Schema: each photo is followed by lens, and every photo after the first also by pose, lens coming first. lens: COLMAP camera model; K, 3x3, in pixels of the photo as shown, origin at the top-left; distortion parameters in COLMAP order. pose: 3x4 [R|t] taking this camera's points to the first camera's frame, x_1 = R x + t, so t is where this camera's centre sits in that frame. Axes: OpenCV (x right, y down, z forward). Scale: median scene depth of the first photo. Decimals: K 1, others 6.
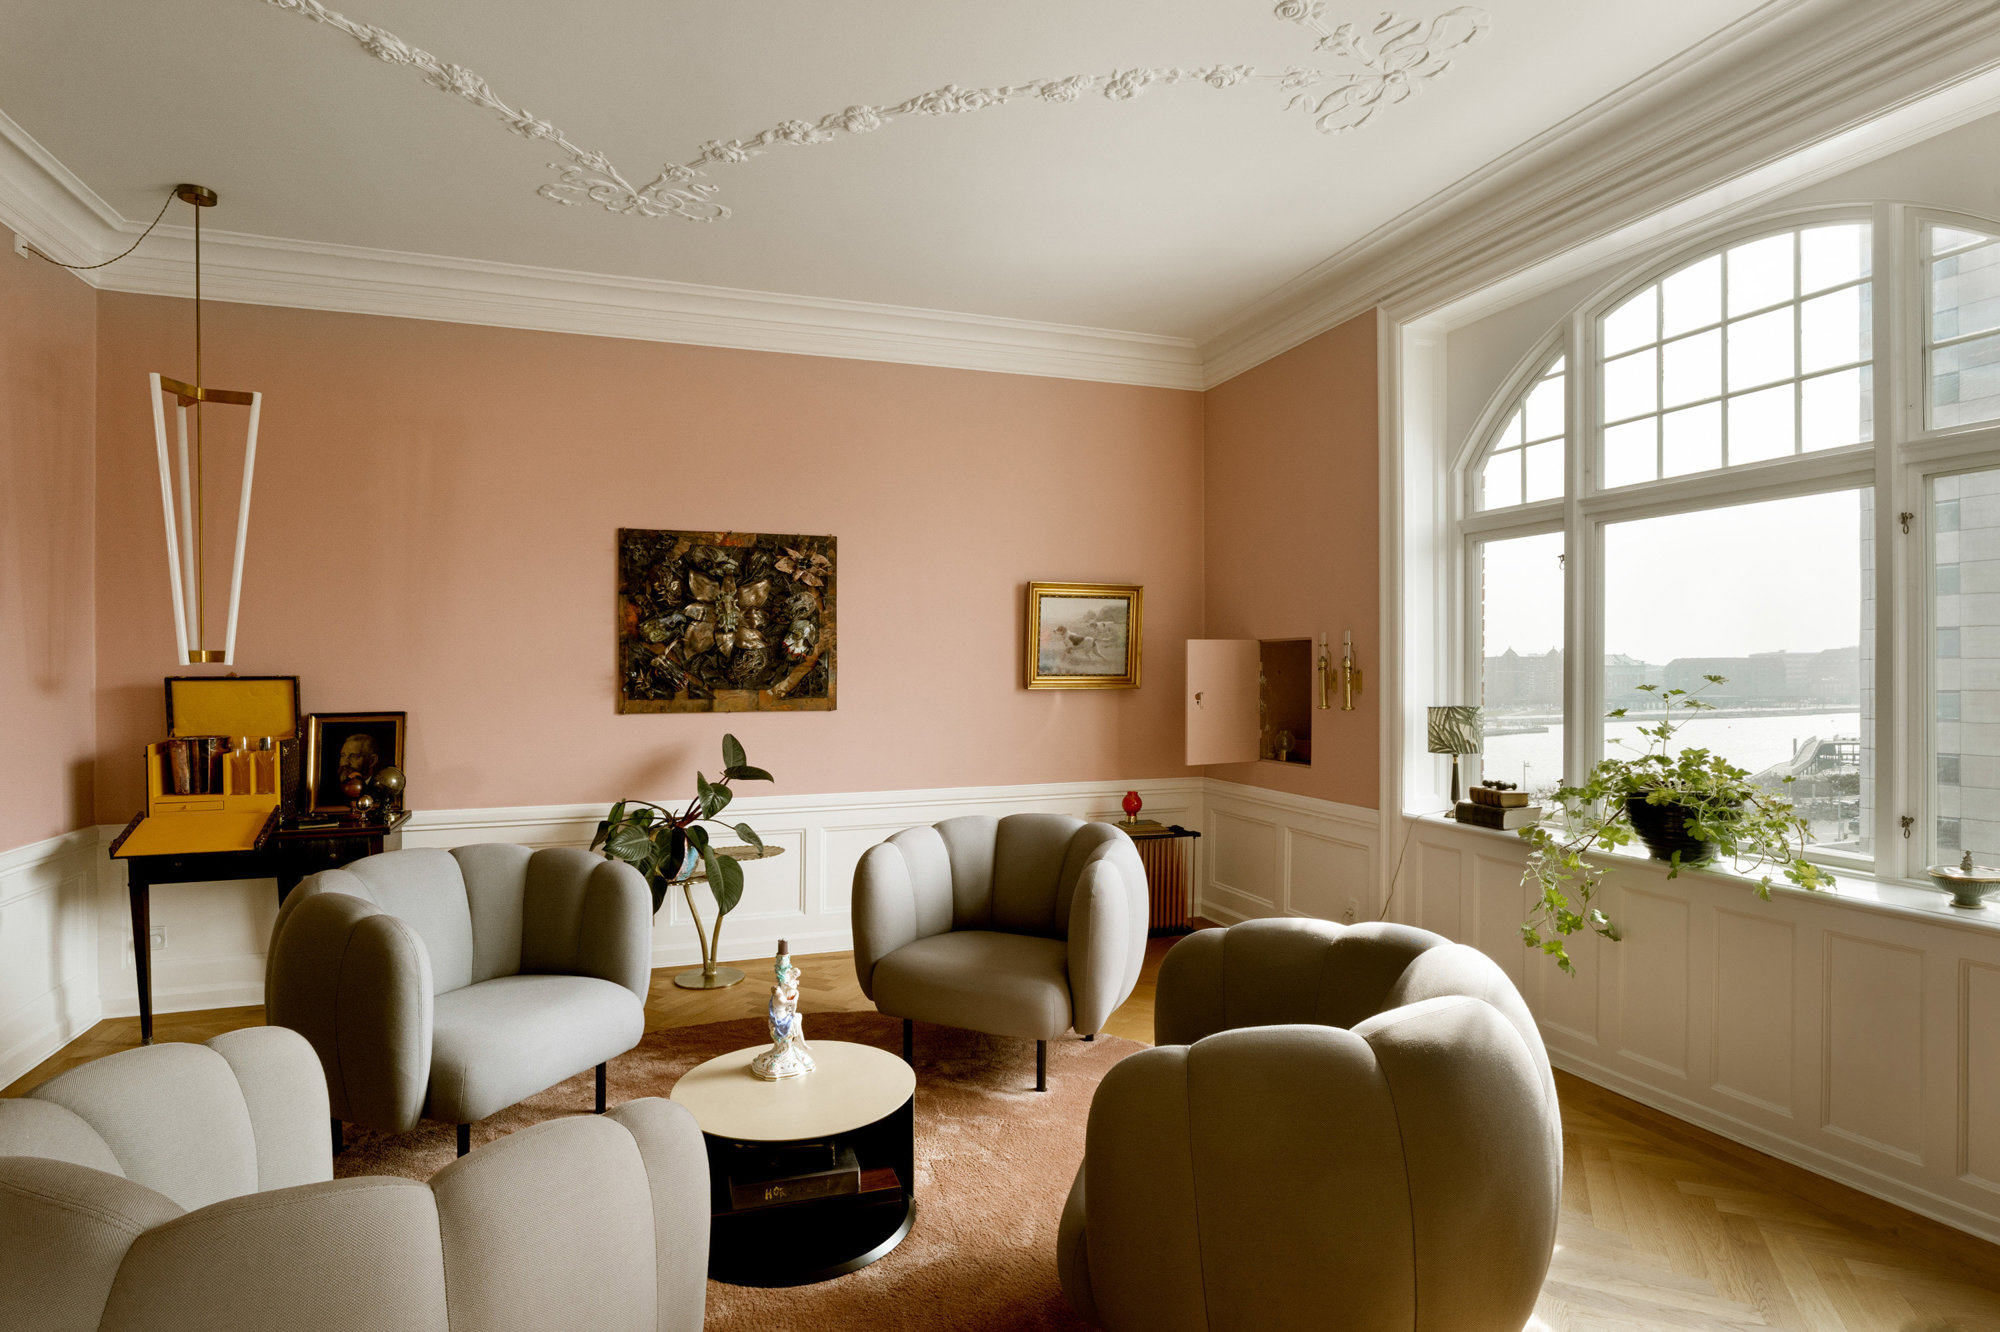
lens RADIAL K [[1049.1, 0, 999.1], [0, 1049.1, 656.2], [0, 0, 1]] dist [0.021703, 0.000648]
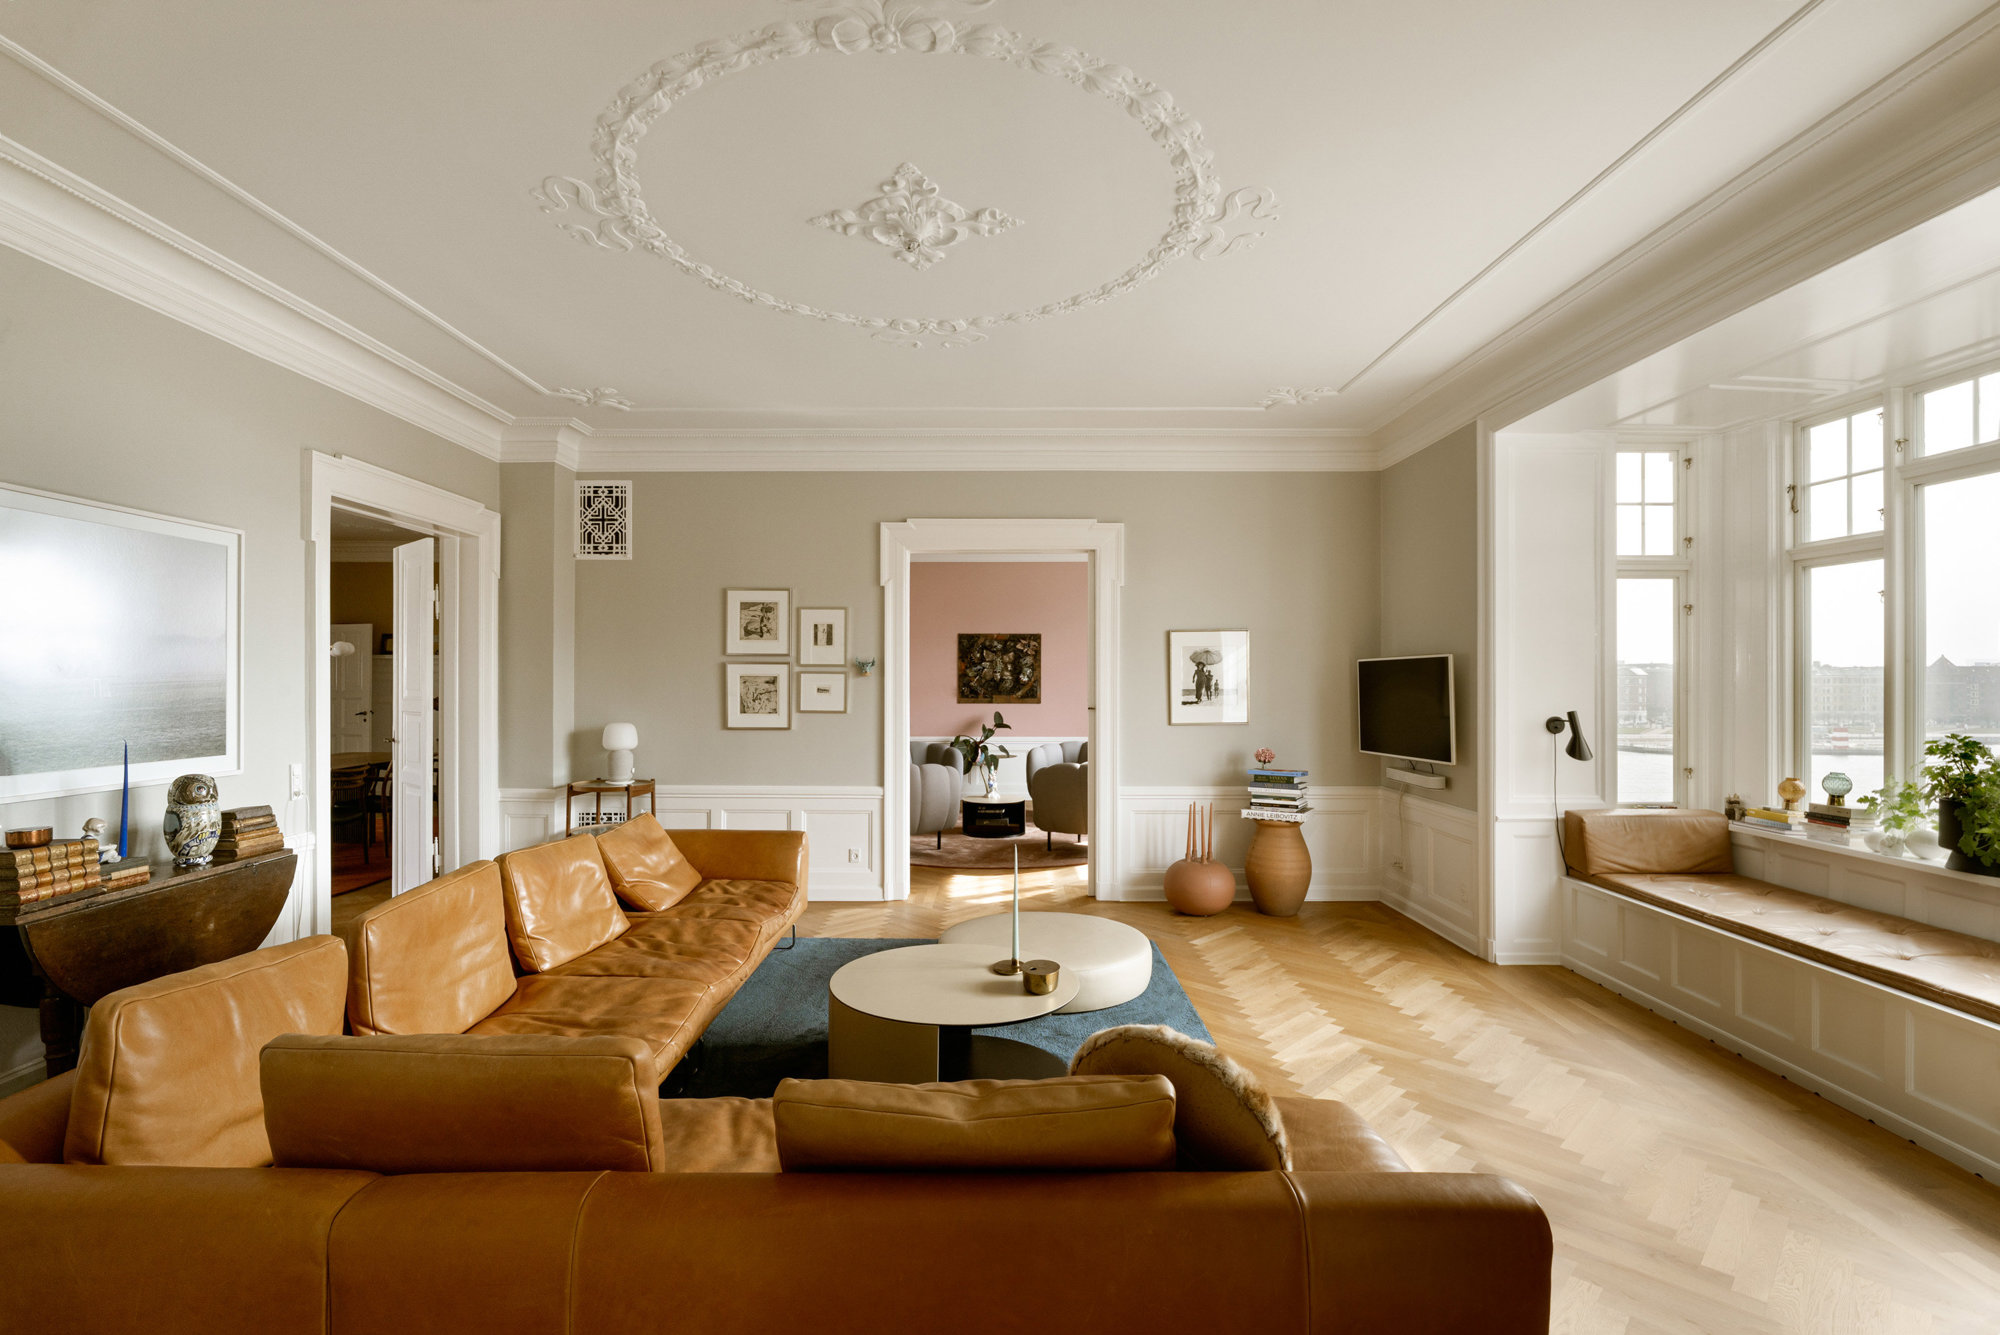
lens RADIAL K [[945.0, 0, 999.2], [0, 945.0, 673.7], [0, 0, 1]] dist [0.002678, 0.000453]
pose [[0.944112, 0.015937, -0.329239, 0.505843], [-0.017292, 0.999850, -0.001187, -0.016951], [0.329170, 0.006814, 0.944246, -1.183132]]
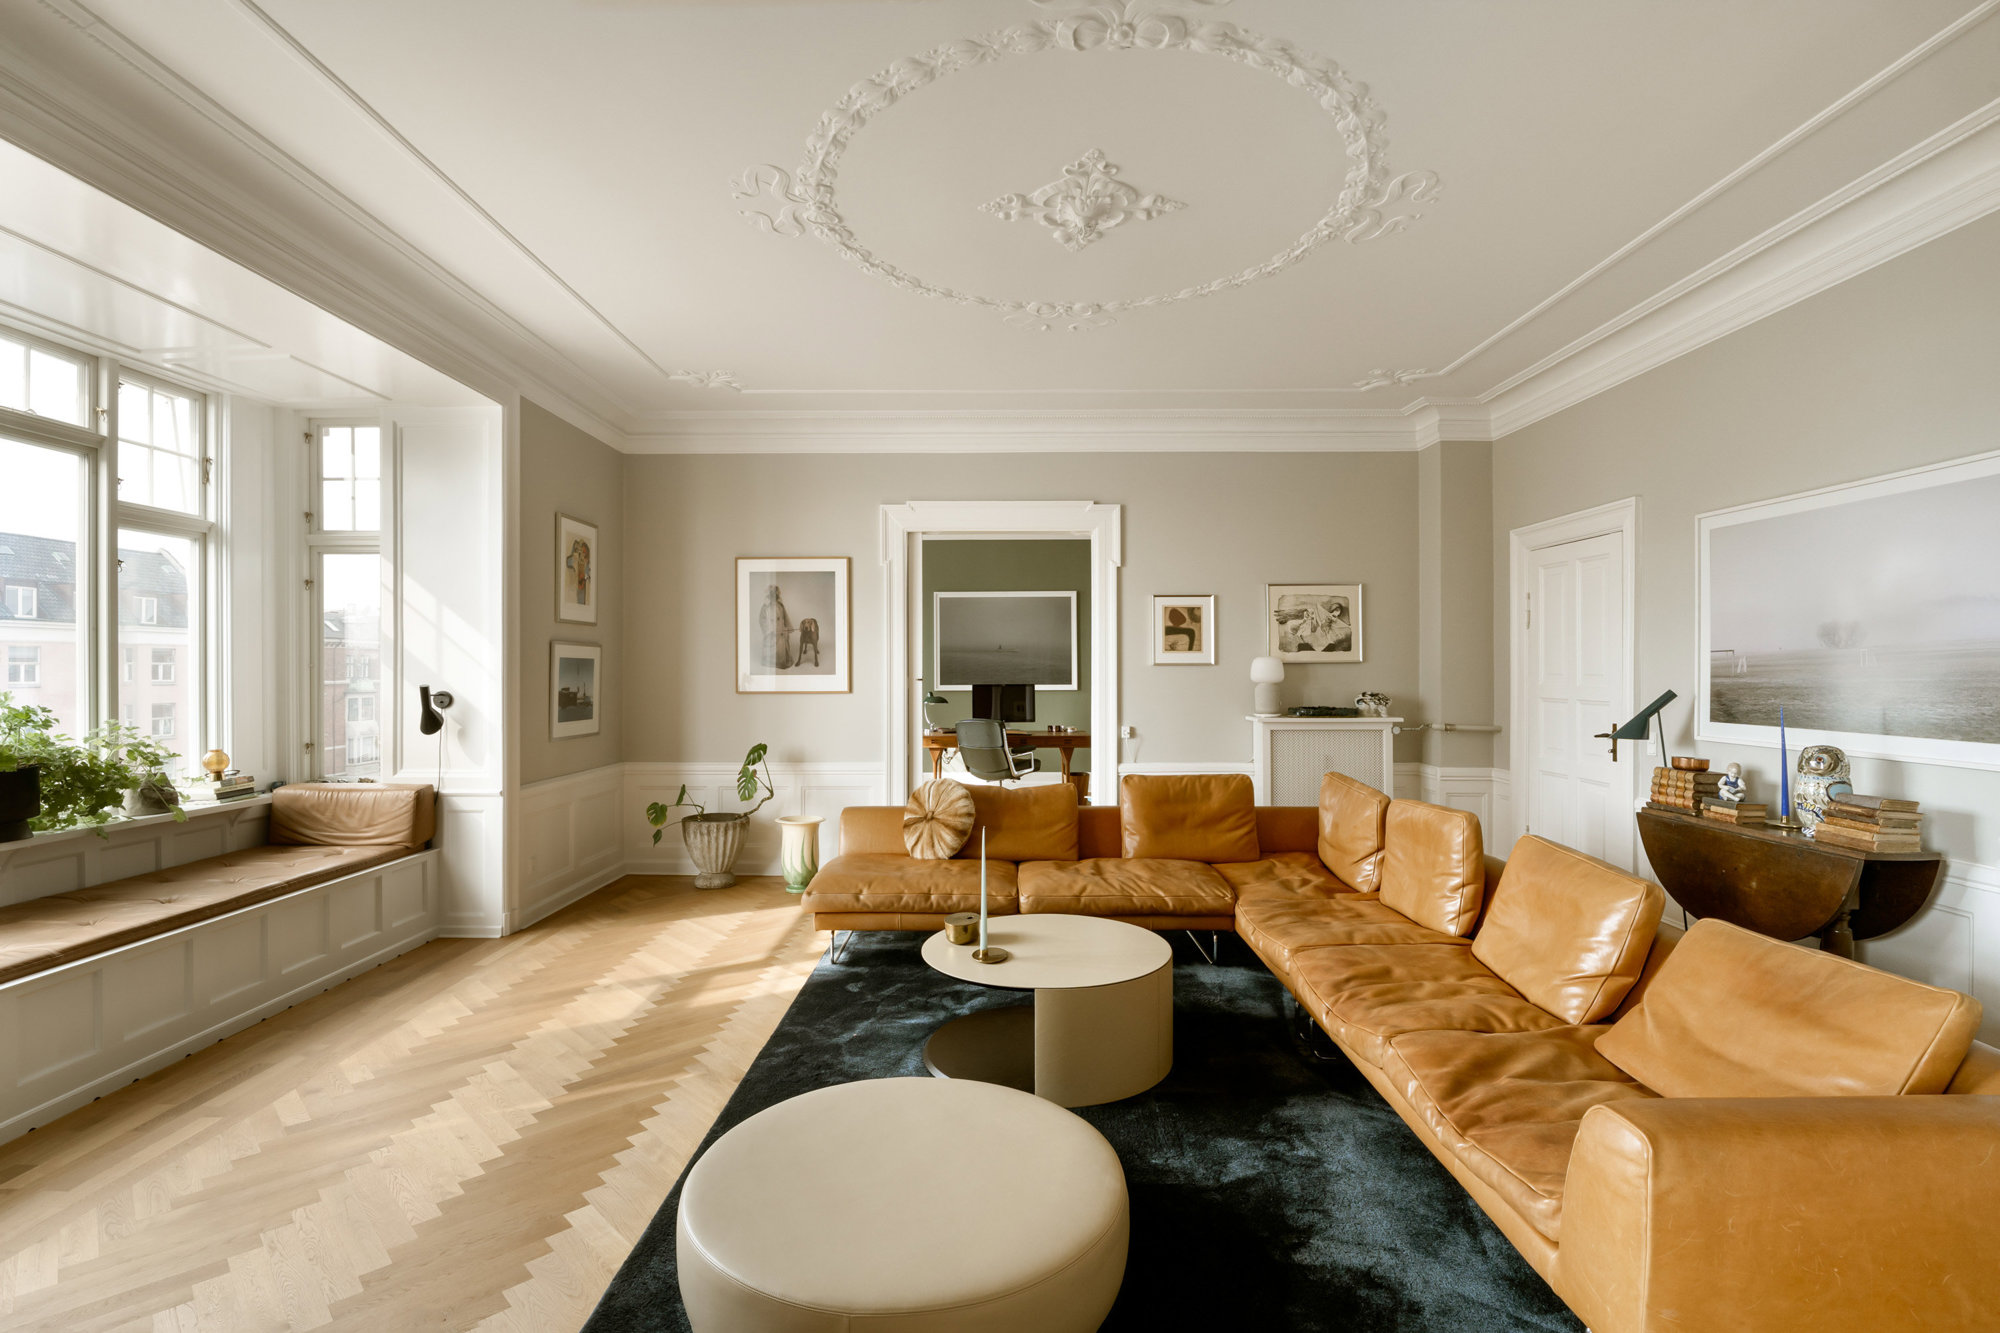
lens RADIAL K [[945.0, 0, 994.7], [0, 945.0, 671.1], [0, 0, 1]] dist [0.002678, 0.000453]
pose [[-0.940207, 0.014338, 0.340303, -1.211625], [0.015172, 0.999885, -0.000210, 0.061419], [-0.340266, 0.004965, -0.940316, 3.705800]]
